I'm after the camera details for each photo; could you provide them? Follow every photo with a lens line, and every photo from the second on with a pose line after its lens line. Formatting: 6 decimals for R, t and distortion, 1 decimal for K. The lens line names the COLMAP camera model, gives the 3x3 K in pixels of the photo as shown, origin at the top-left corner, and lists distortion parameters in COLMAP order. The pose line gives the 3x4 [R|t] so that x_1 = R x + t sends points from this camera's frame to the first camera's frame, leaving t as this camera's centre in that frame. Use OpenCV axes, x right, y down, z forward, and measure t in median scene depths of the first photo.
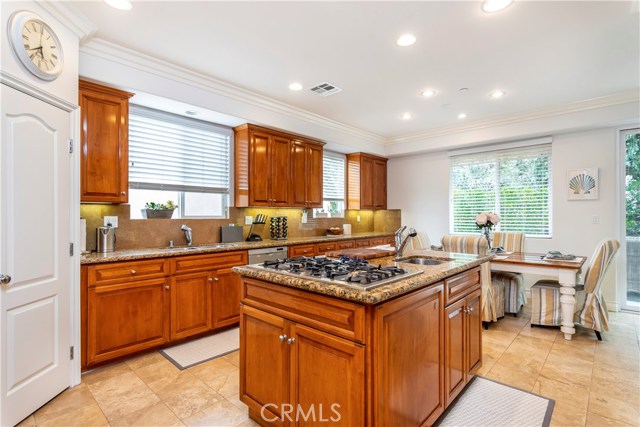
lens RADIAL K [[317.3, 0, 337.9], [0, 317.3, 215.8], [0, 0, 1]] dist [0.010615, -0.000794]
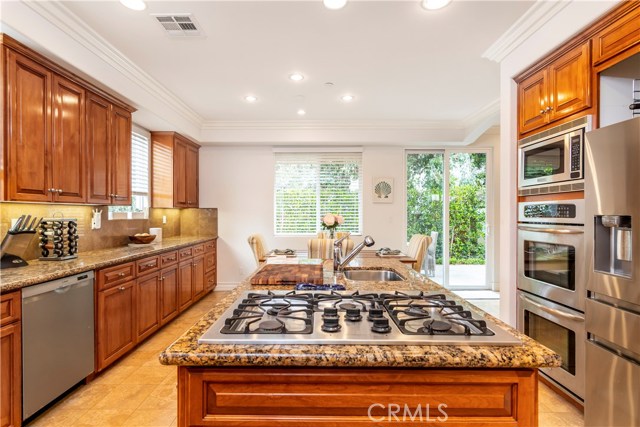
lens RADIAL K [[317.3, 0, 313.8], [0, 317.3, 214.7], [0, 0, 1]] dist [0.010615, -0.000794]
pose [[0.757995, -0.001031, 0.652259, -0.198200], [-0.002293, 0.999988, 0.004245, -0.008620], [-0.652256, -0.004713, 0.757984, 0.241654]]
